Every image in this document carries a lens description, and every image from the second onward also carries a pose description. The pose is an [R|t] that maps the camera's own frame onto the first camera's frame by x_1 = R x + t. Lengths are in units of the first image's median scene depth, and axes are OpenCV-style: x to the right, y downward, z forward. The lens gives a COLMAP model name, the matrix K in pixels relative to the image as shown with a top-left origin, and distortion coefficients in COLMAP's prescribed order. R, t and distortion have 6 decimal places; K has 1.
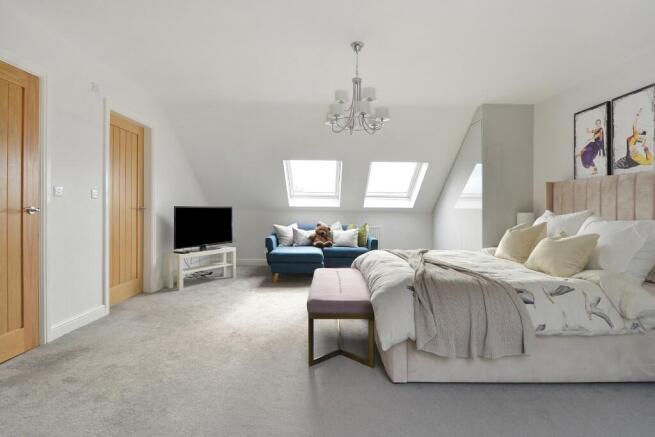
lens RADIAL K [[317.5, 0, 327.9], [0, 317.5, 204.0], [0, 0, 1]] dist [-0.001332, -0.000288]
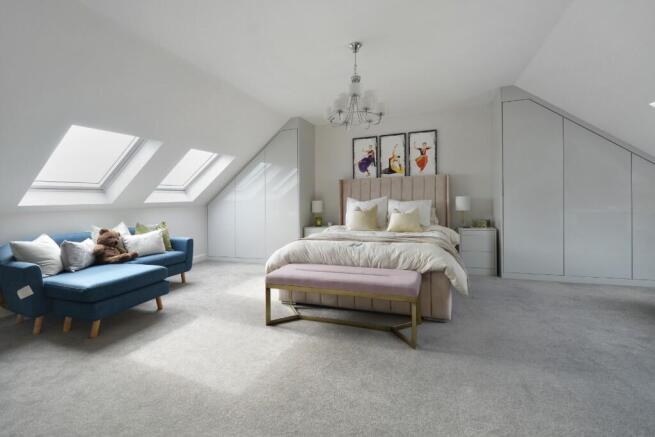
lens RADIAL K [[283.0, 0, 327.8], [0, 283.0, 195.2], [0, 0, 1]] dist [0.001481, 0.000092]
pose [[0.405260, -0.015111, 0.914076, -0.641842], [0.022946, 0.999717, 0.006353, -0.004384], [-0.913913, 0.018400, 0.405492, 0.551617]]
